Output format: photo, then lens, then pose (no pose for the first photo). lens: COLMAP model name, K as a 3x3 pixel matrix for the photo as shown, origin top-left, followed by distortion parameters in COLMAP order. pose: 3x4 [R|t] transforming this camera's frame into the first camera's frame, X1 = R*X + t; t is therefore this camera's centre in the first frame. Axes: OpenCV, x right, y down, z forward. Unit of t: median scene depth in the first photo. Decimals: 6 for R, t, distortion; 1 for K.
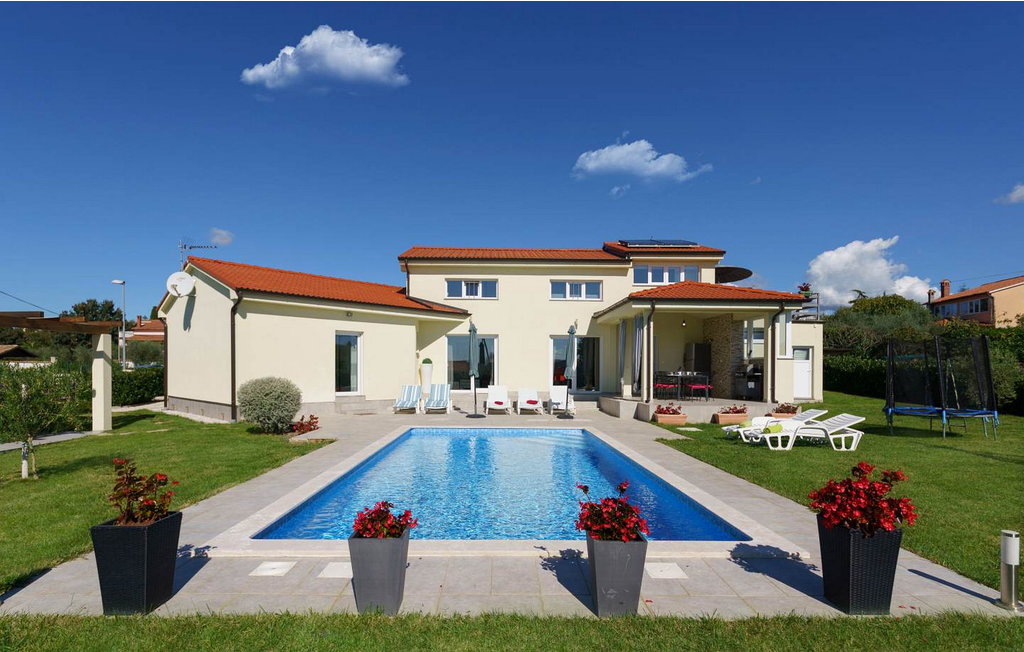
lens RADIAL K [[532.4, 0, 507.3], [0, 532.4, 340.6], [0, 0, 1]] dist [0.005410, 0.000413]
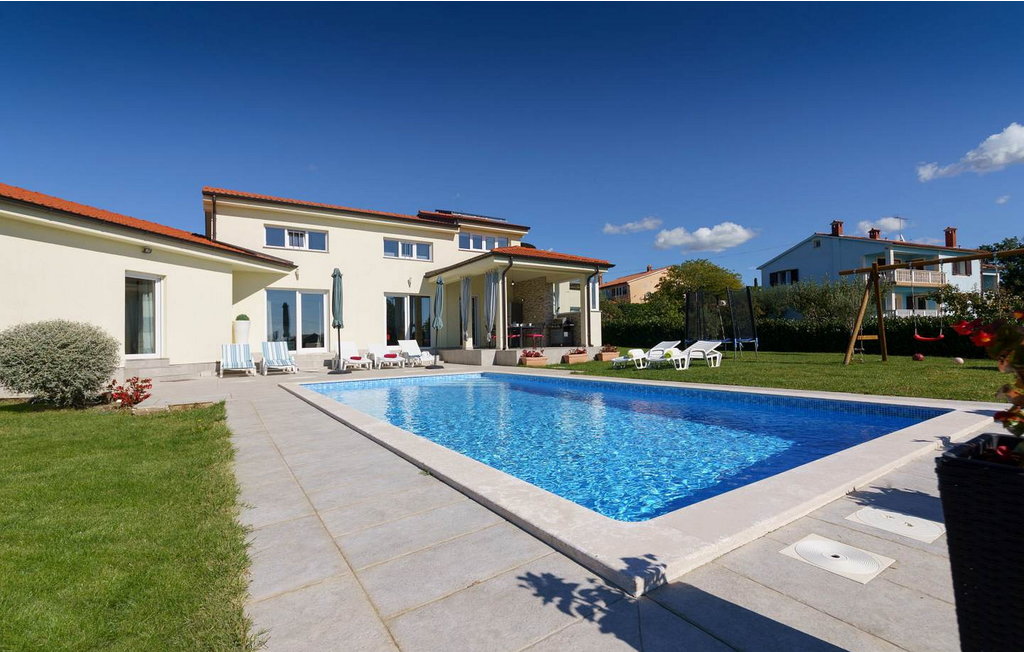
lens RADIAL K [[453.7, 0, 519.3], [0, 453.7, 315.7], [0, 0, 1]] dist [-0.002324, -0.000709]
pose [[0.842352, 0.003893, 0.538913, -0.168223], [0.000431, 0.999969, -0.007898, 0.041440], [-0.538927, 0.006885, 0.842324, 0.149510]]
